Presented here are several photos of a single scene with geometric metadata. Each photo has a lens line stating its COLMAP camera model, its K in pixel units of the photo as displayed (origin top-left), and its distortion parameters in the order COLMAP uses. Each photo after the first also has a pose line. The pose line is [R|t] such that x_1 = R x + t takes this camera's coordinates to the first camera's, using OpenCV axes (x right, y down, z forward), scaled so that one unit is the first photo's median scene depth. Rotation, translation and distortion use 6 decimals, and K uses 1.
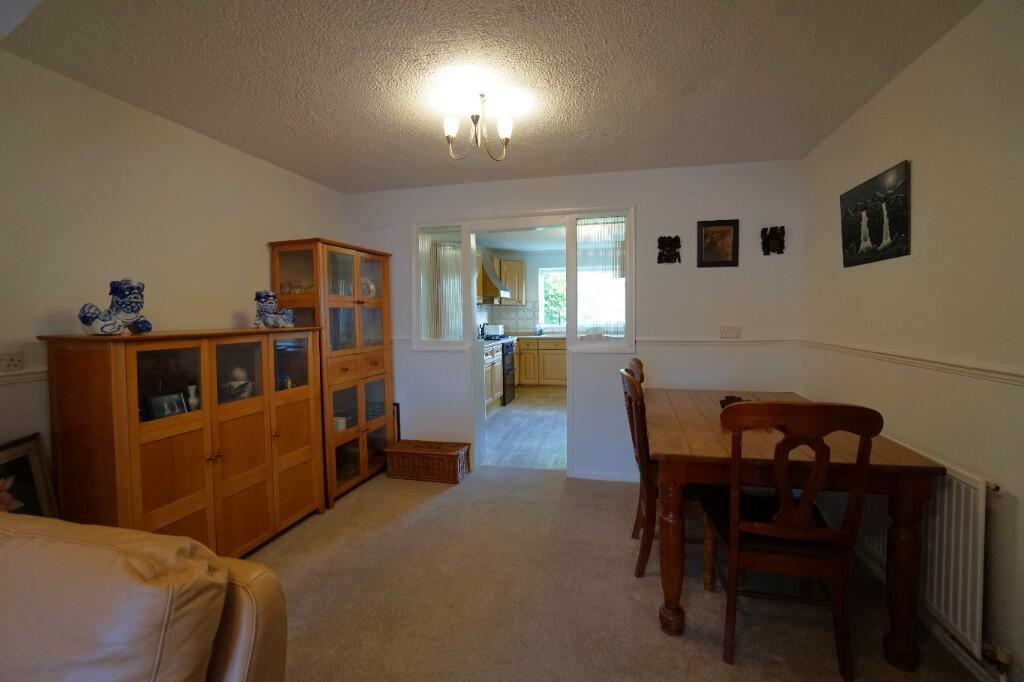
lens RADIAL K [[460.3, 0, 509.8], [0, 460.3, 333.2], [0, 0, 1]] dist [-0.067554, 0.028534]
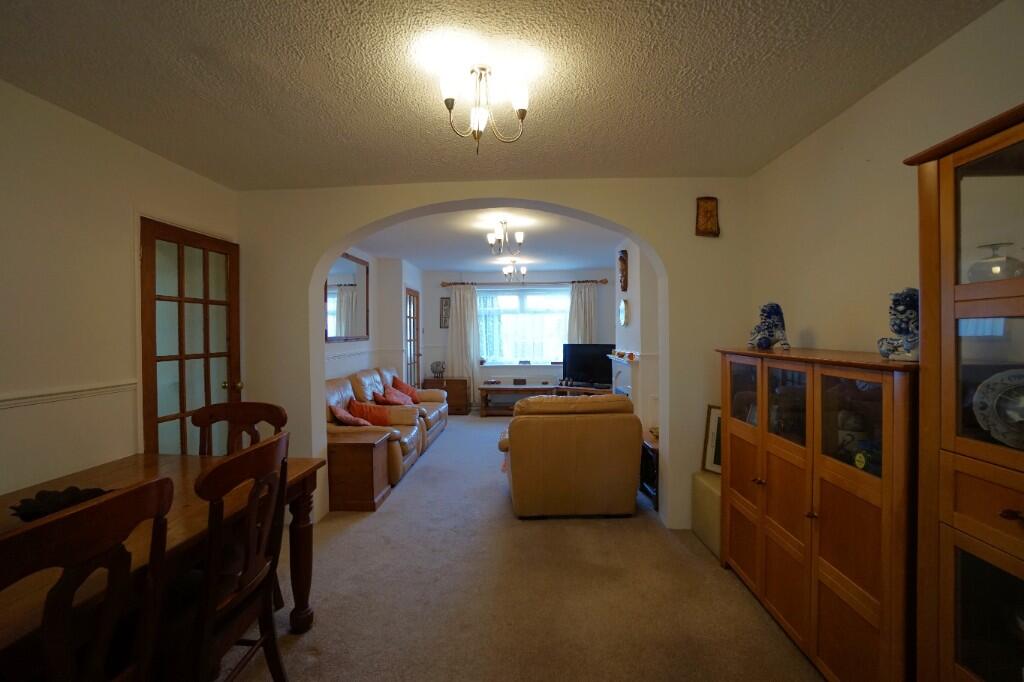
lens RADIAL K [[460.3, 0, 509.8], [0, 460.3, 333.2], [0, 0, 1]] dist [-0.067554, 0.028534]
pose [[-0.980917, 0.020794, -0.193314, 0.034315], [0.012160, 0.998879, 0.045742, -0.076621], [0.194049, 0.042519, -0.980070, 1.539189]]
